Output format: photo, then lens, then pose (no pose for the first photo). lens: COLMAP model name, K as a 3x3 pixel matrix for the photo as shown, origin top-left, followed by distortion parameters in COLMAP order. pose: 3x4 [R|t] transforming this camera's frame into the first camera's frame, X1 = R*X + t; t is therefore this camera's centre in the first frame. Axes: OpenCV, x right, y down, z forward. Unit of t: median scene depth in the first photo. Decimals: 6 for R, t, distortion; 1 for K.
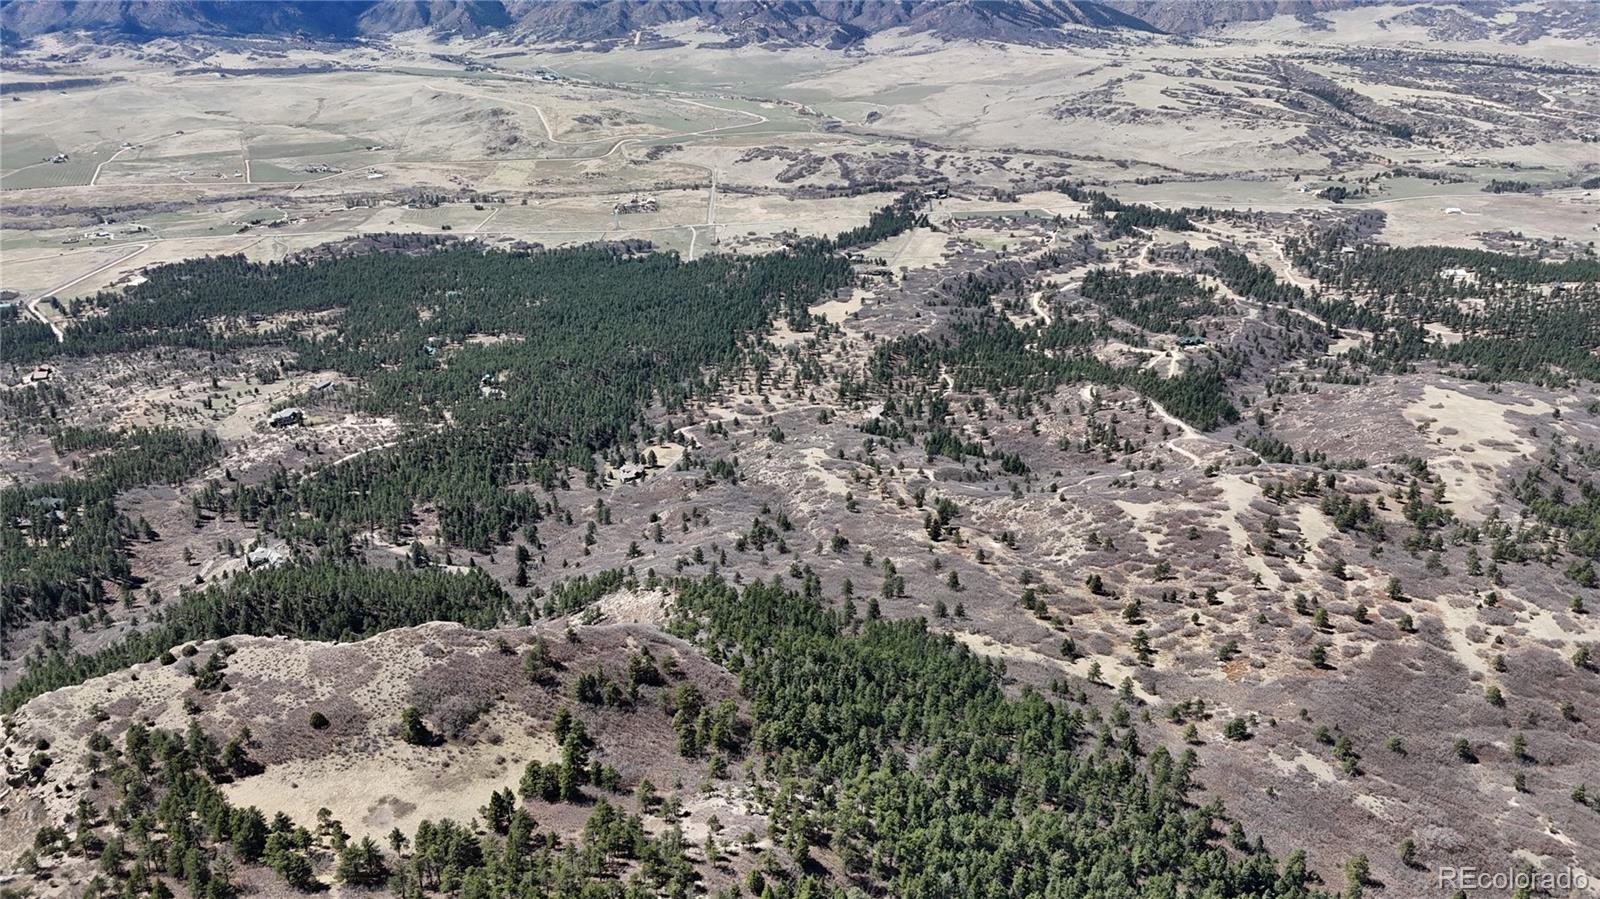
lens RADIAL K [[1177.0, 0, 800.0], [0, 1177.0, 449.5], [0, 0, 1]] dist [0.091443, -0.102486]
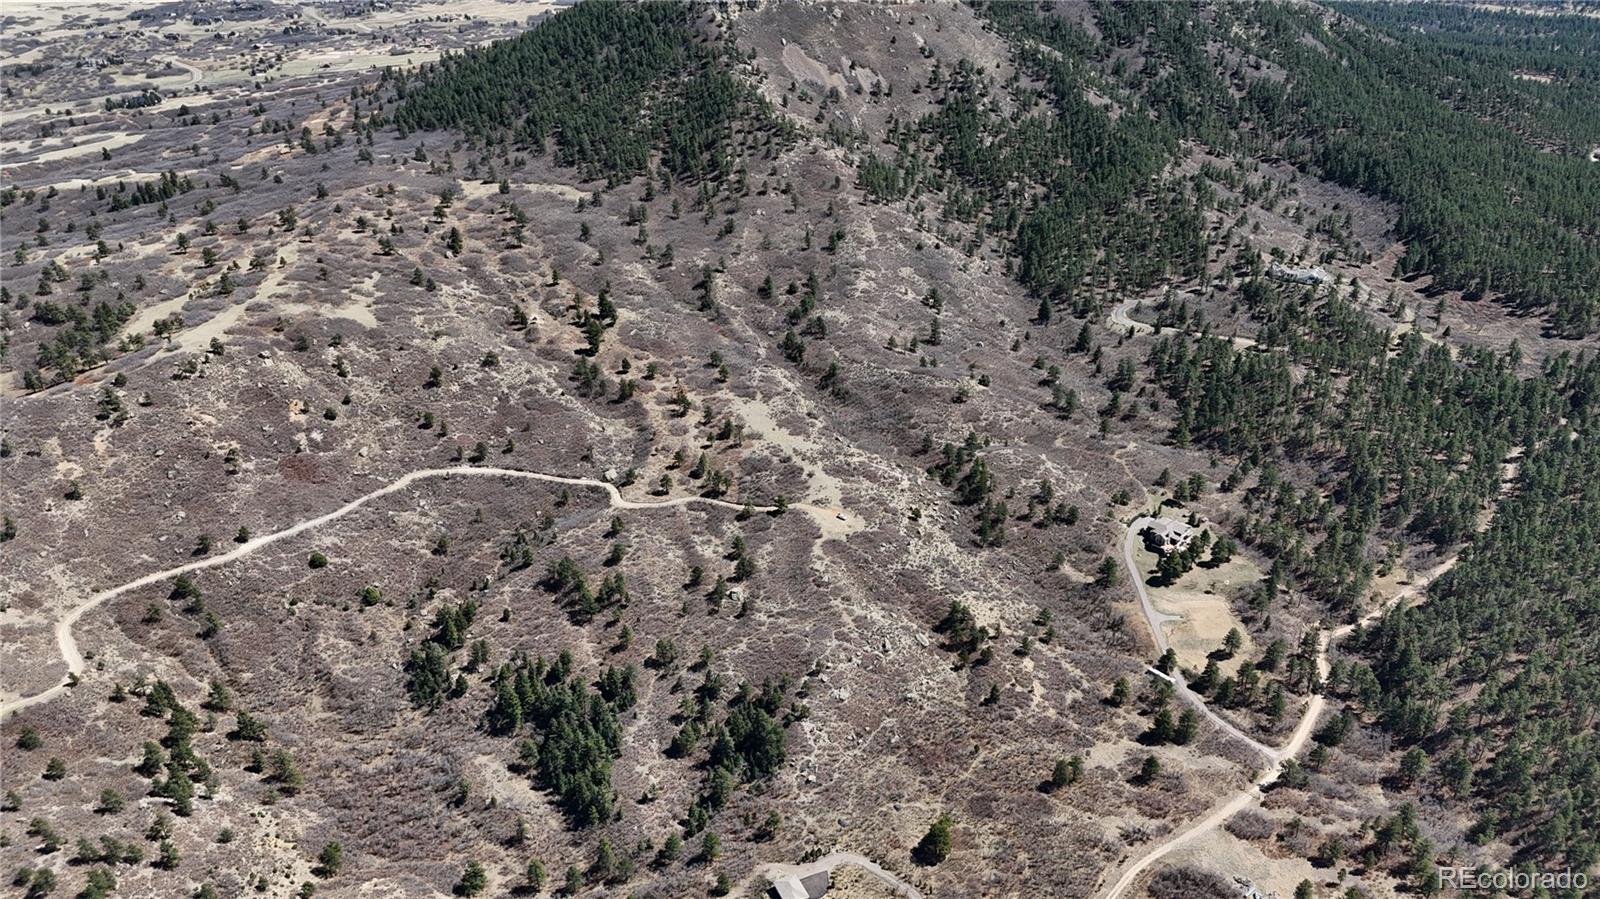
lens RADIAL K [[1177.0, 0, 800.0], [0, 1177.0, 449.5], [0, 0, 1]] dist [0.091443, -0.102486]
pose [[-0.966389, 0.118481, -0.228155, 0.198913], [-0.084449, 0.691923, 0.717015, -0.546203], [0.242818, 0.712183, -0.658661, 1.822304]]
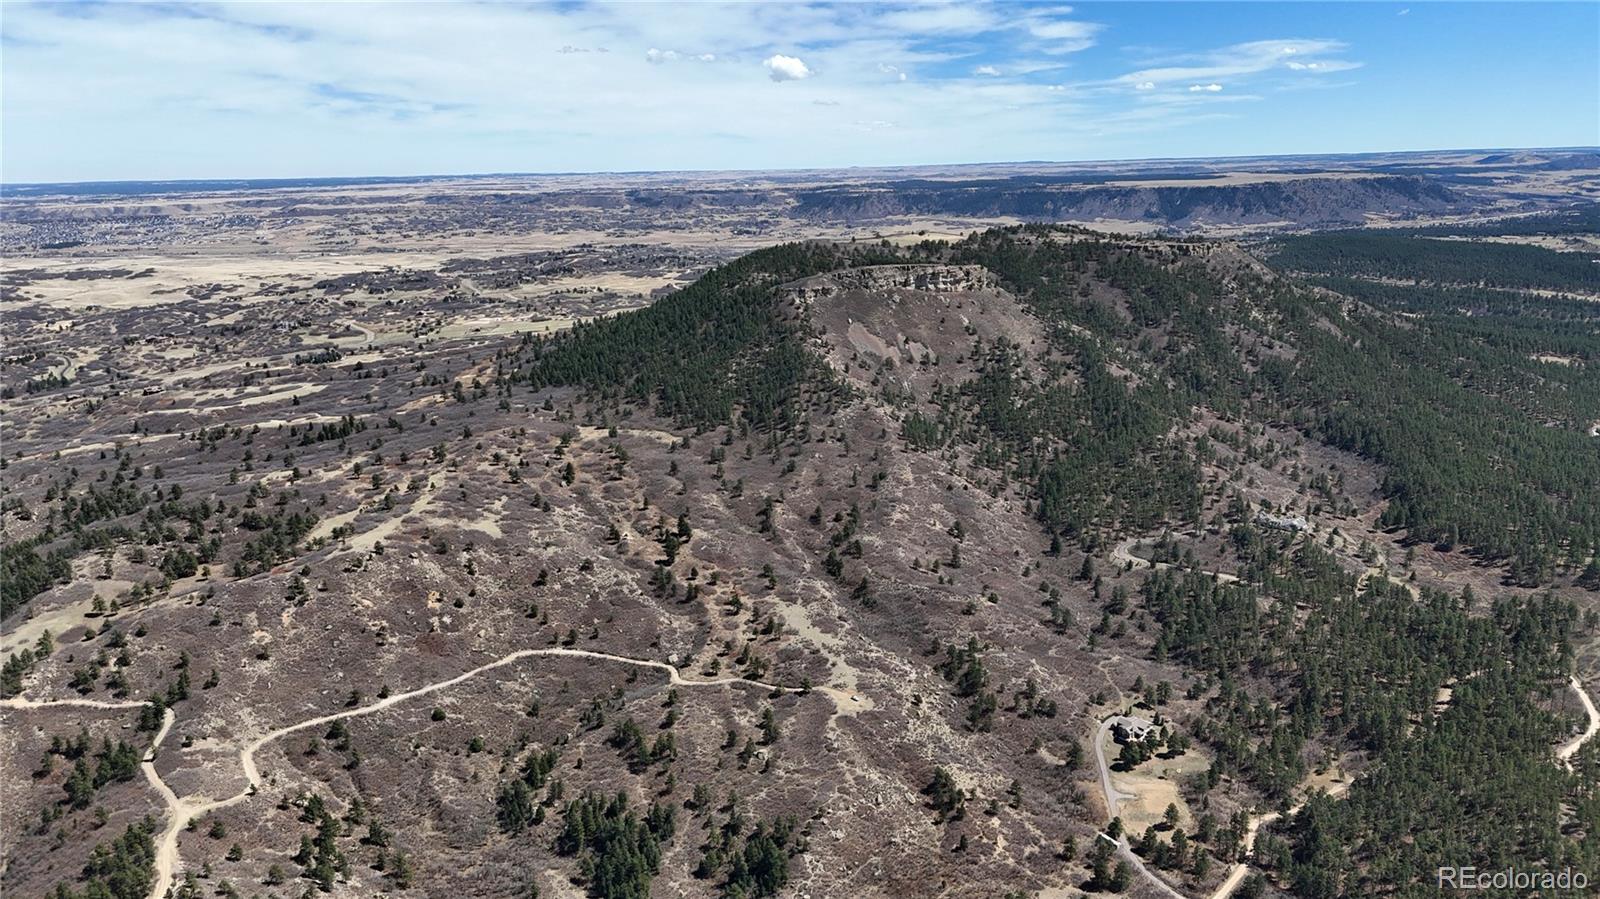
lens RADIAL K [[1174.6, 0, 800.0], [0, 1174.6, 449.5], [0, 0, 1]] dist [0.127767, -0.210454]
pose [[-0.986230, 0.044272, -0.159344, 0.187713], [-0.054150, 0.823946, 0.564075, -0.655093], [0.156264, 0.564936, -0.810203, 1.991238]]
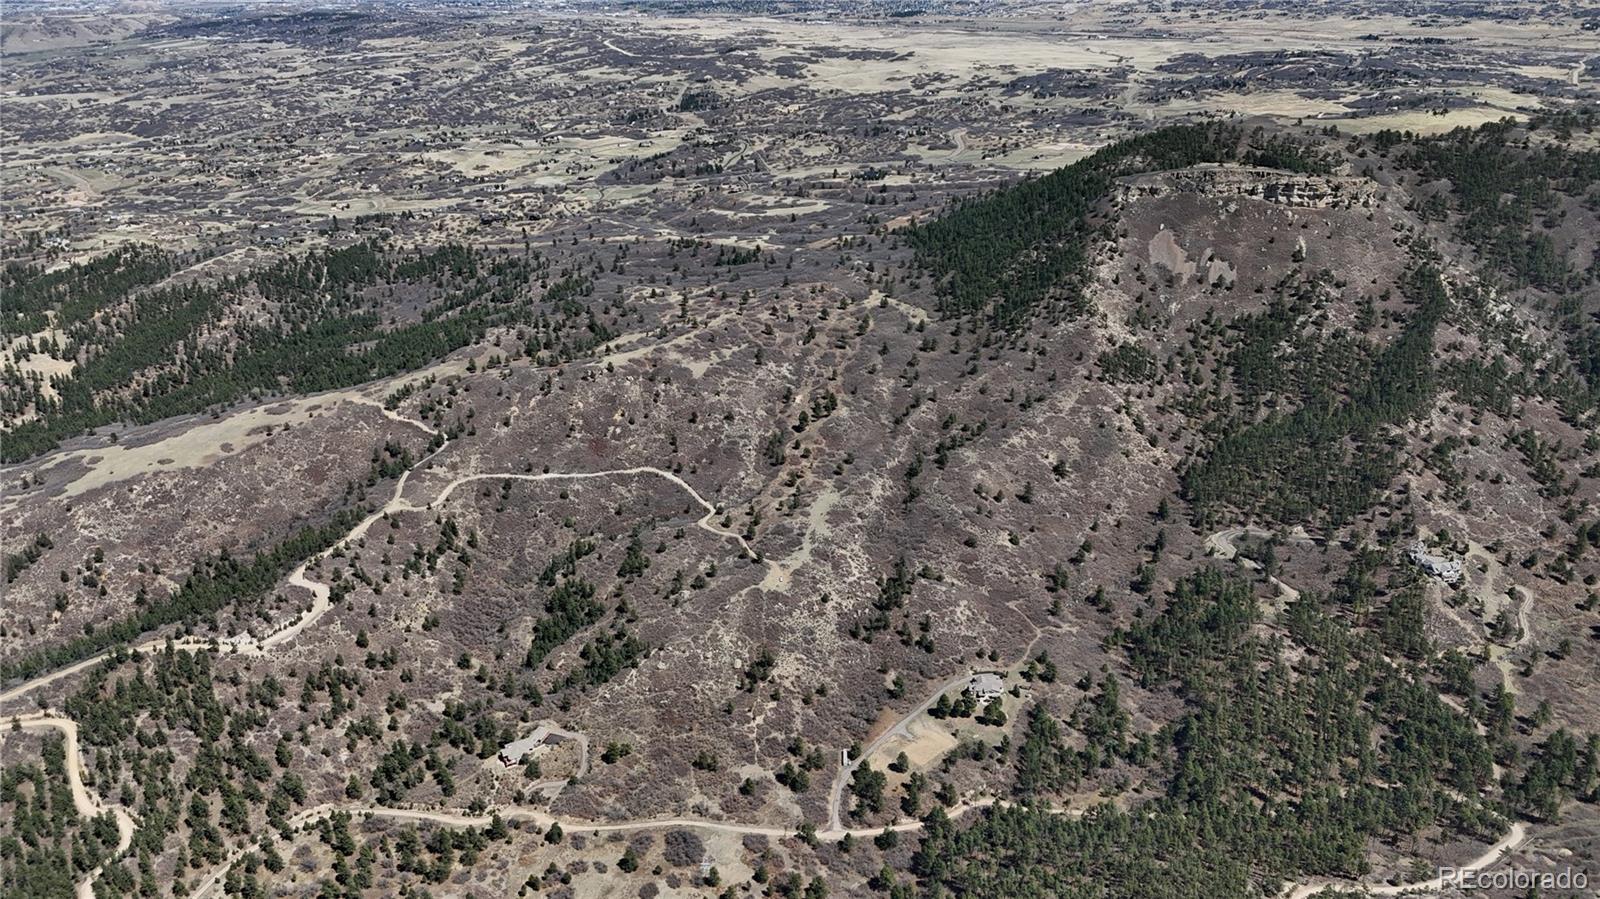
lens RADIAL K [[1177.0, 0, 800.0], [0, 1177.0, 449.5], [0, 0, 1]] dist [0.091443, -0.102486]
pose [[-0.860829, -0.199714, 0.468068, -0.492465], [0.193274, 0.722553, 0.663749, -0.804438], [-0.470764, 0.661840, -0.583395, 1.926392]]
